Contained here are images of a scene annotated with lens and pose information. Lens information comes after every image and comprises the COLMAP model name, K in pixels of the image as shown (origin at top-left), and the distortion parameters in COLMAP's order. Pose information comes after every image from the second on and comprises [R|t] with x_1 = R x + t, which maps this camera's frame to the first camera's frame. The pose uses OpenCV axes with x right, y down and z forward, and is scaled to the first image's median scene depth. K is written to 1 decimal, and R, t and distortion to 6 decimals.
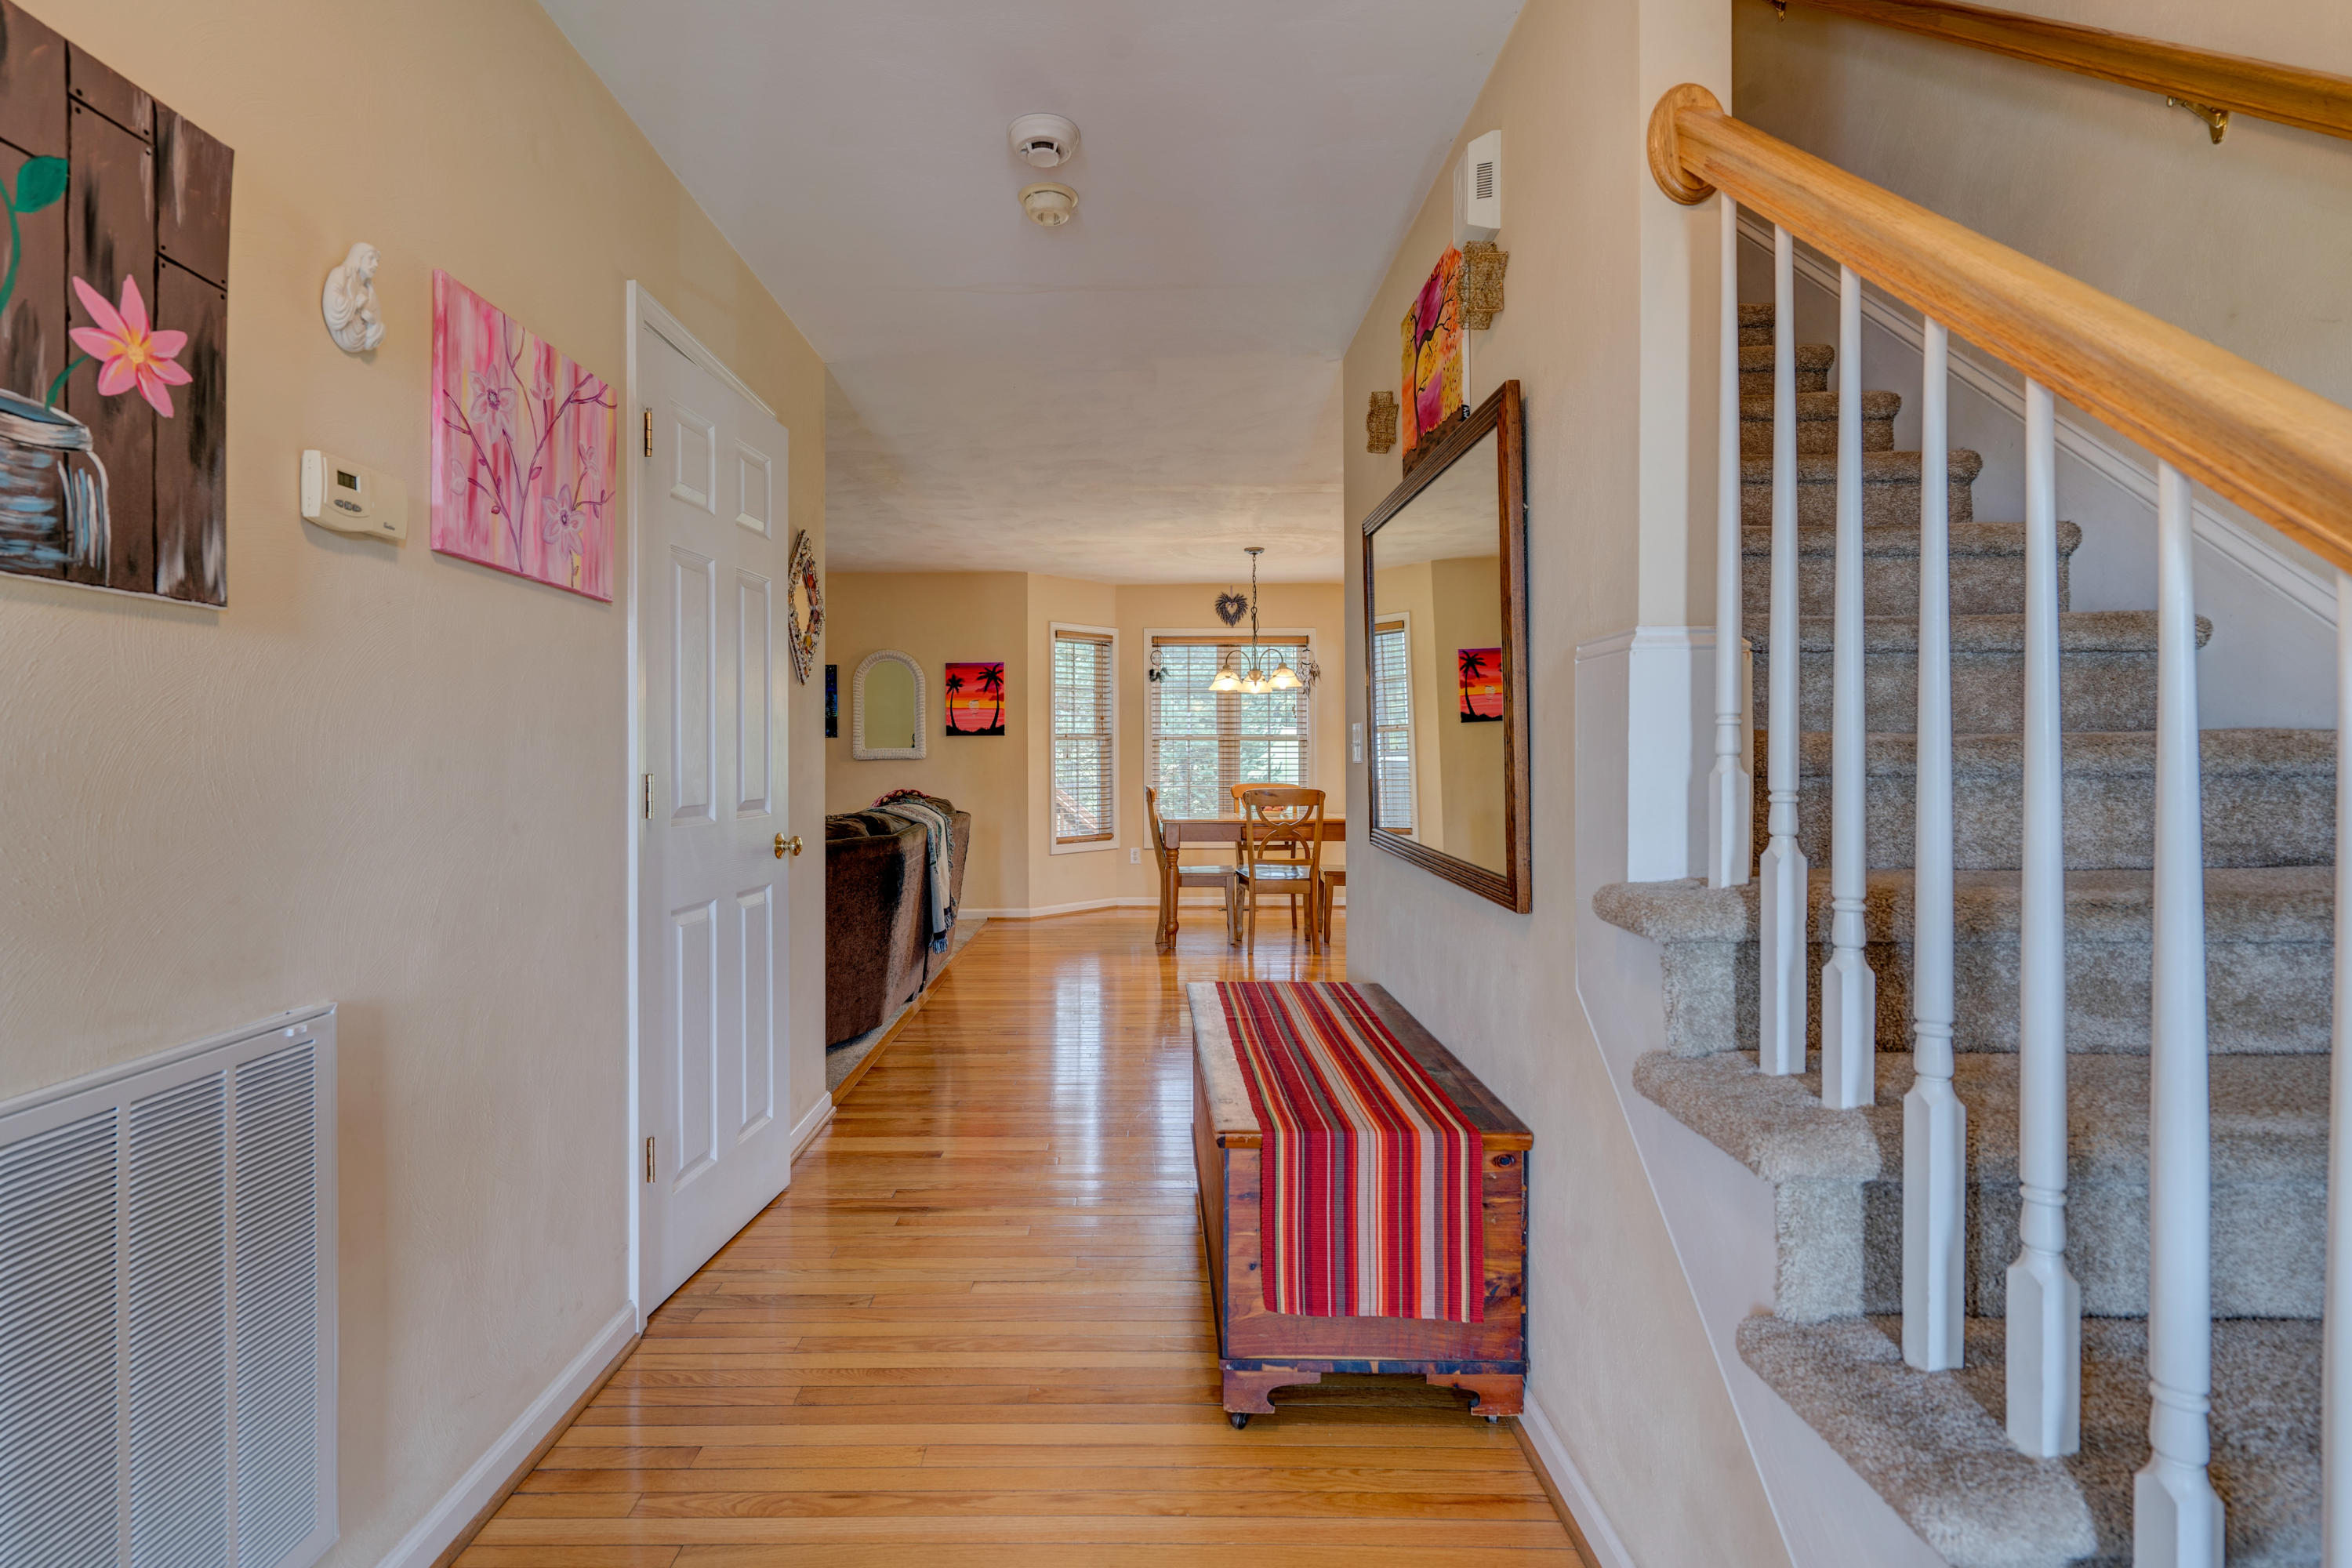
lens RADIAL K [[1070.8, 0, 1162.5], [0, 1070.8, 765.6], [0, 0, 1]] dist [-0.002880, 0.001732]
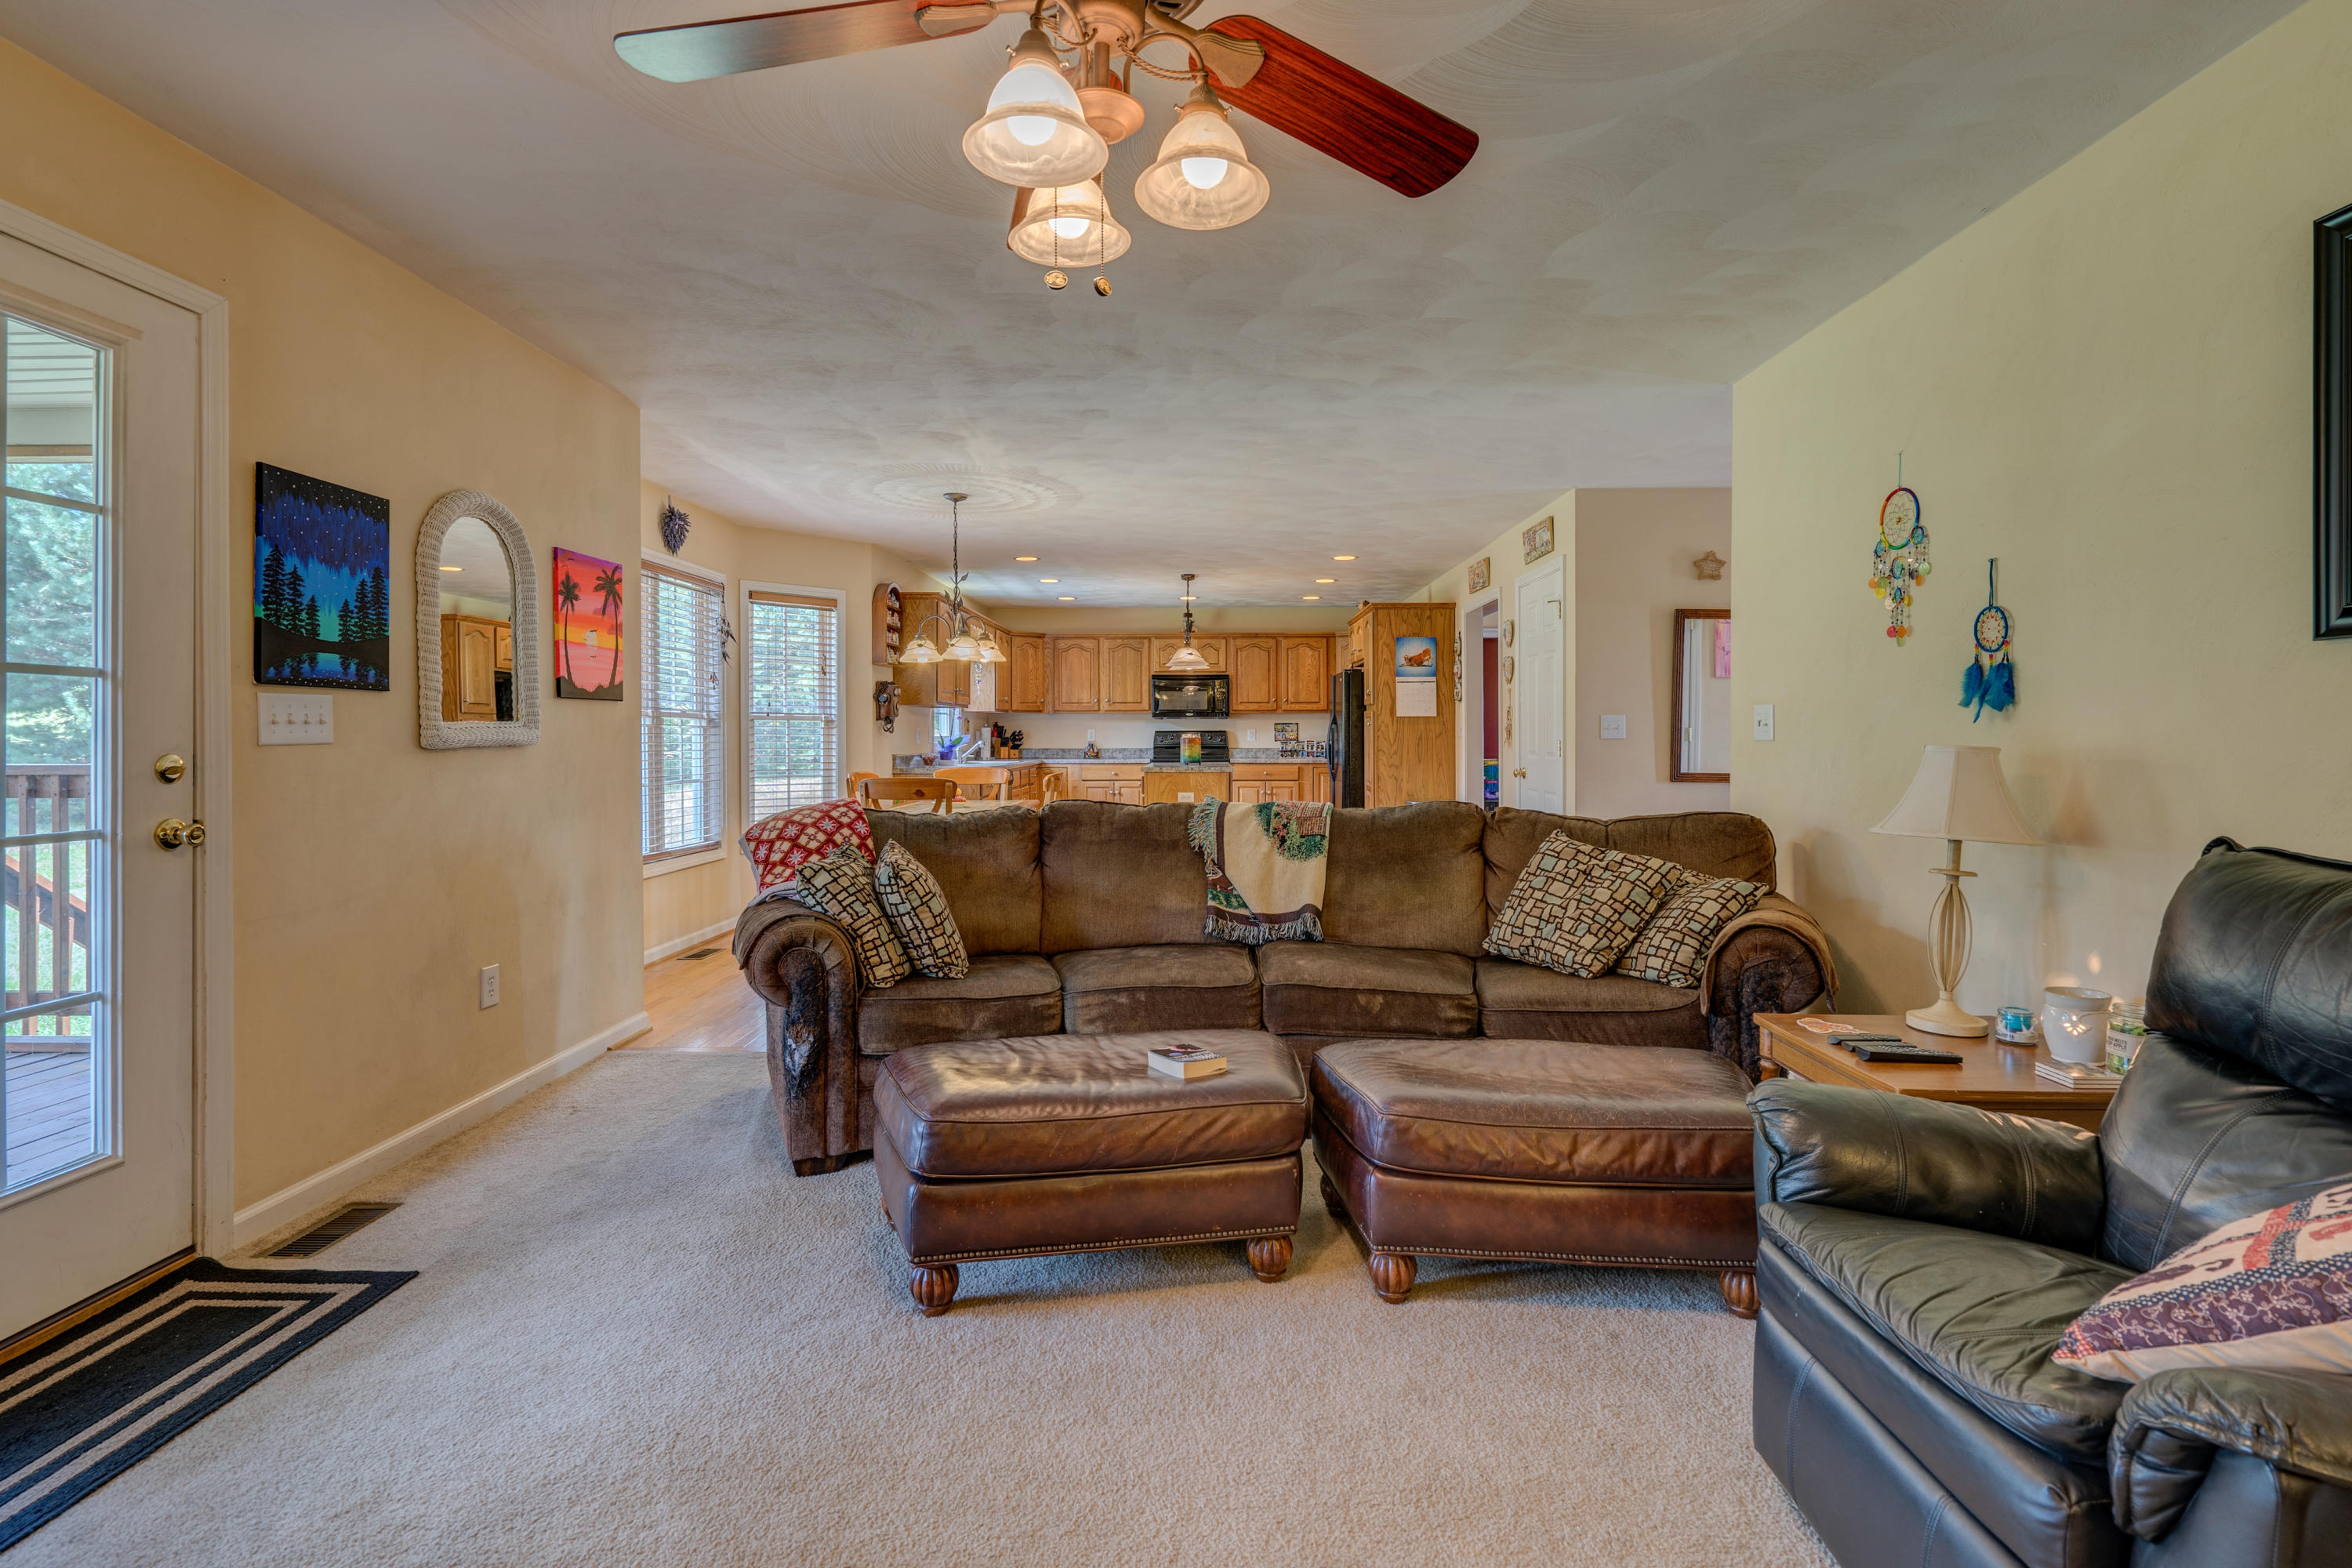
lens RADIAL K [[1070.8, 0, 1149.1], [0, 1070.8, 737.5], [0, 0, 1]] dist [-0.002880, 0.001732]
pose [[0.056870, -0.002422, 0.998379, -0.670041], [0.013281, 0.999910, 0.001669, -0.007138], [-0.998293, 0.013164, 0.056897, 0.706067]]
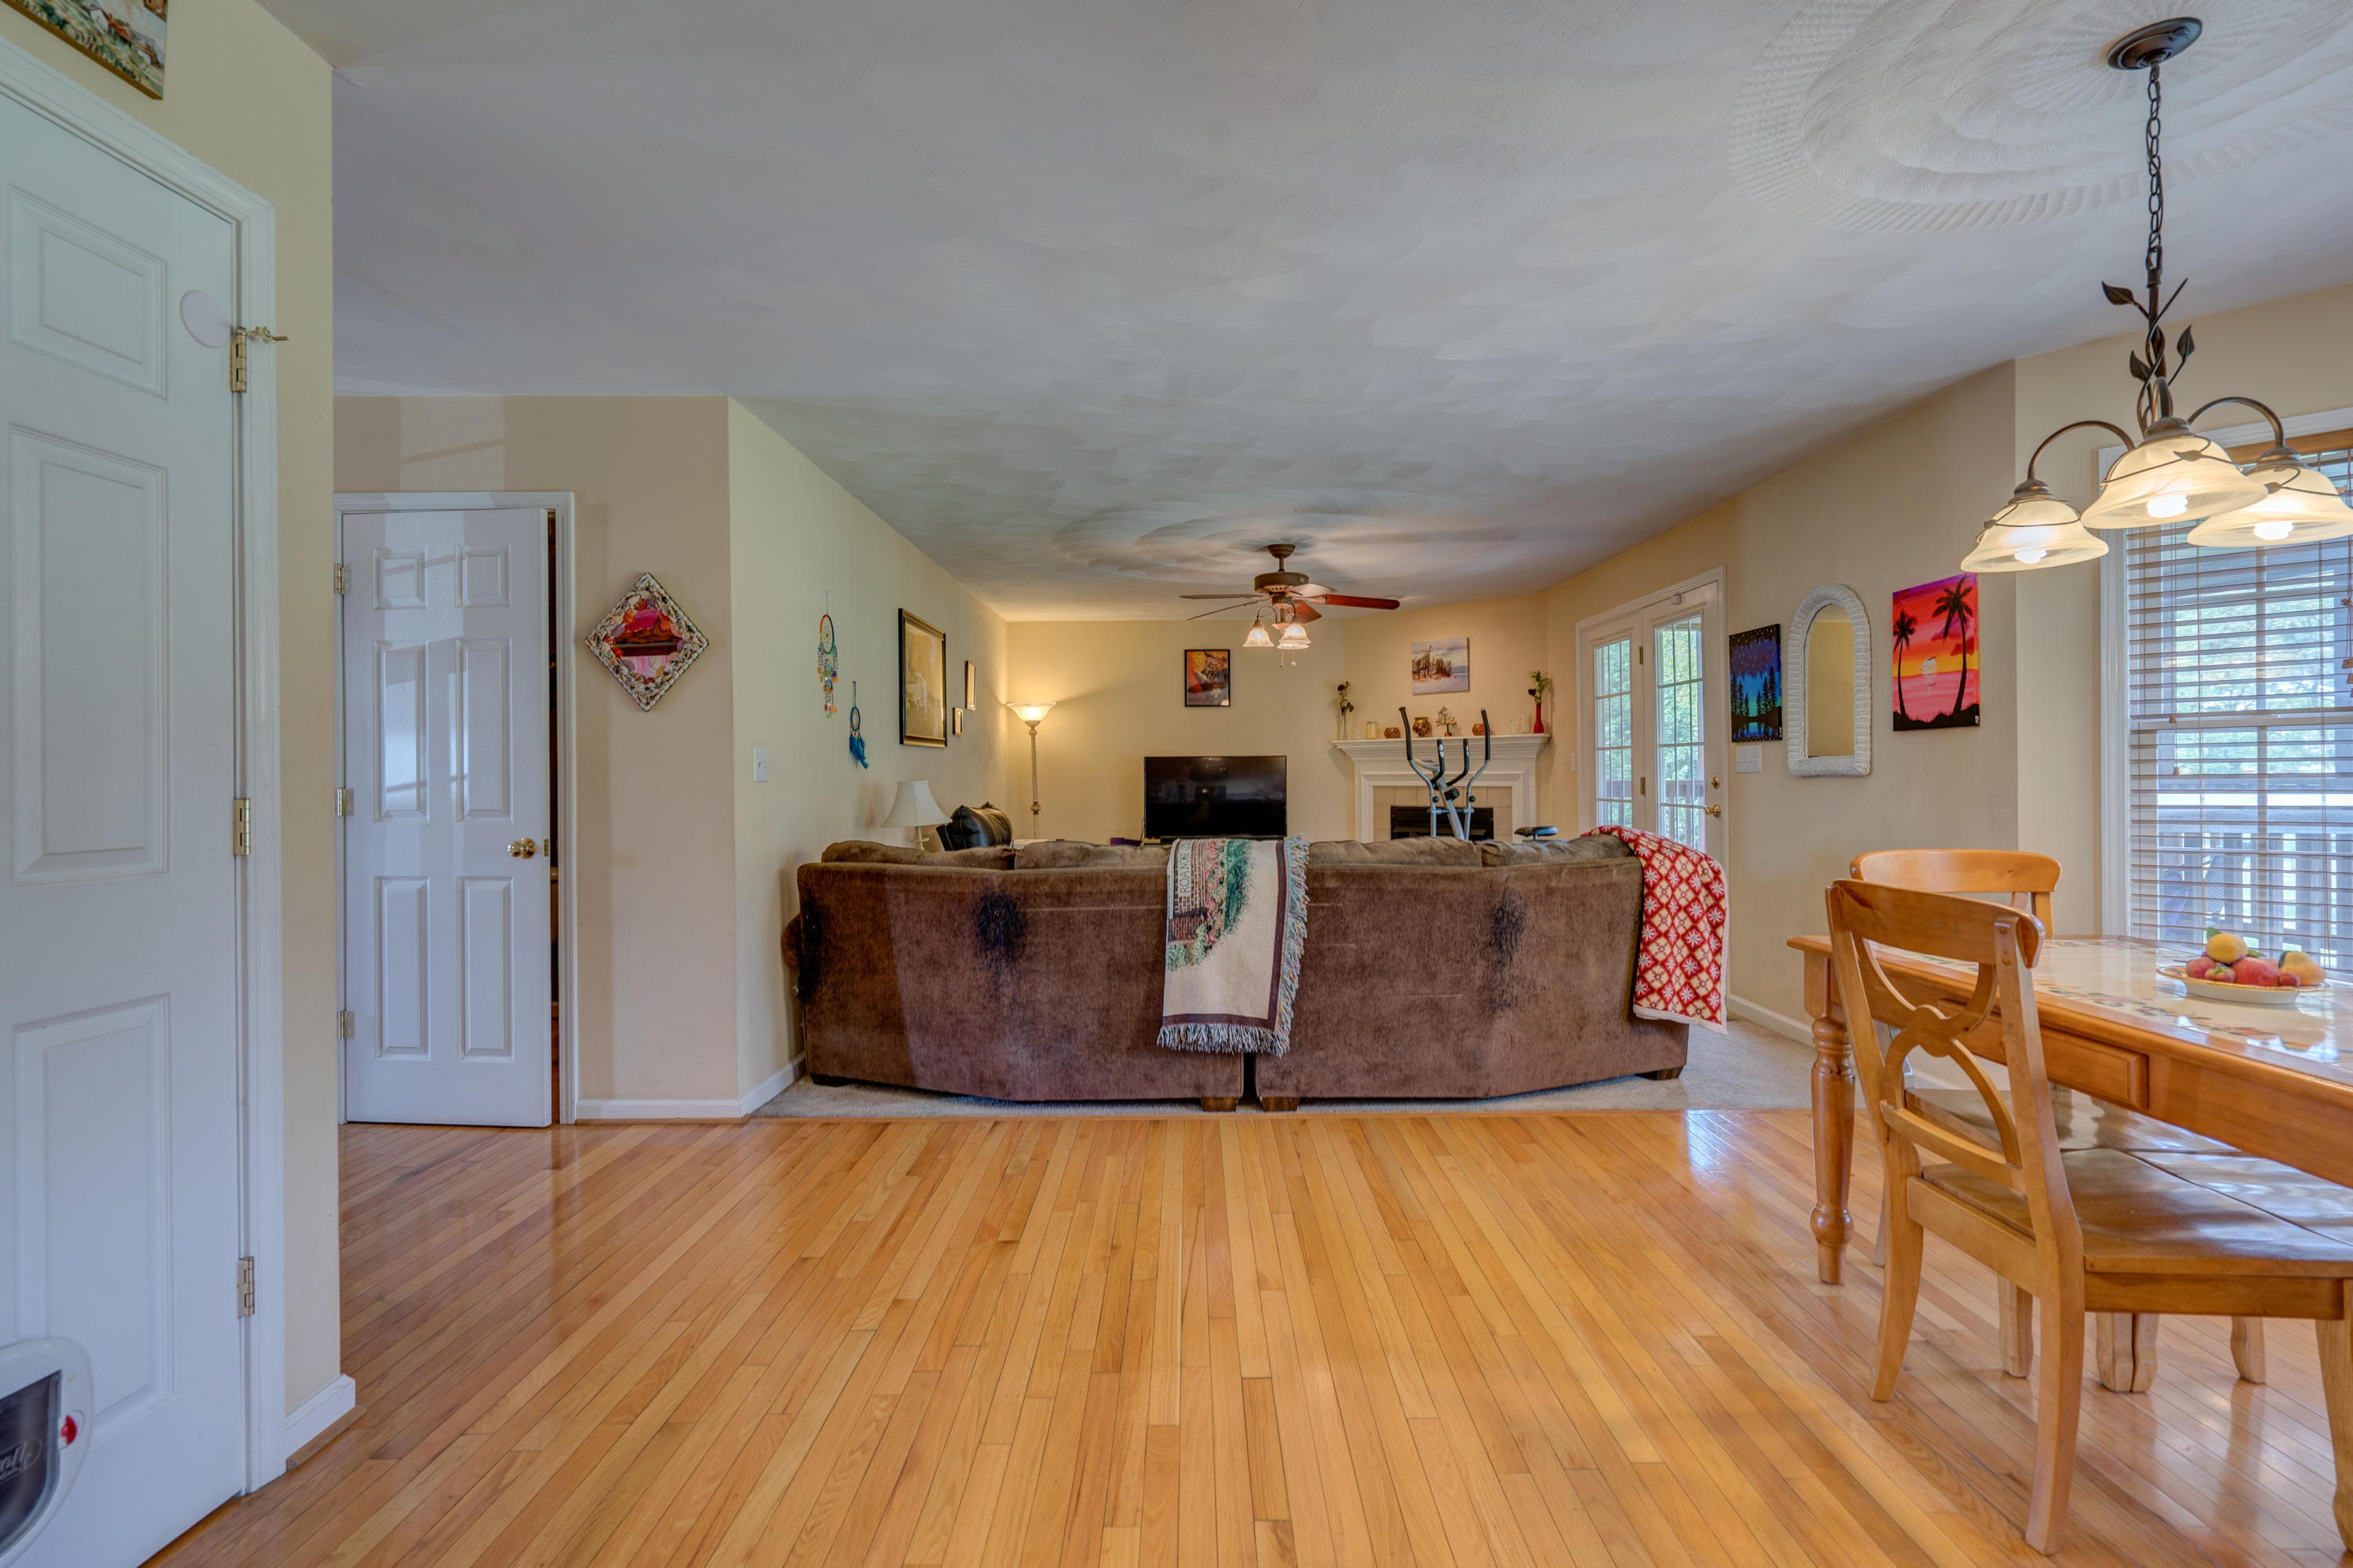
lens RADIAL K [[1071.3, 0, 1193.0], [0, 1071.3, 775.2], [0, 0, 1]] dist [-0.002880, 0.001732]
pose [[-0.006091, 0.002804, -0.999978, 0.327258], [-0.003415, 0.999990, 0.002825, -0.006534], [0.999976, 0.003432, -0.006081, 0.658168]]
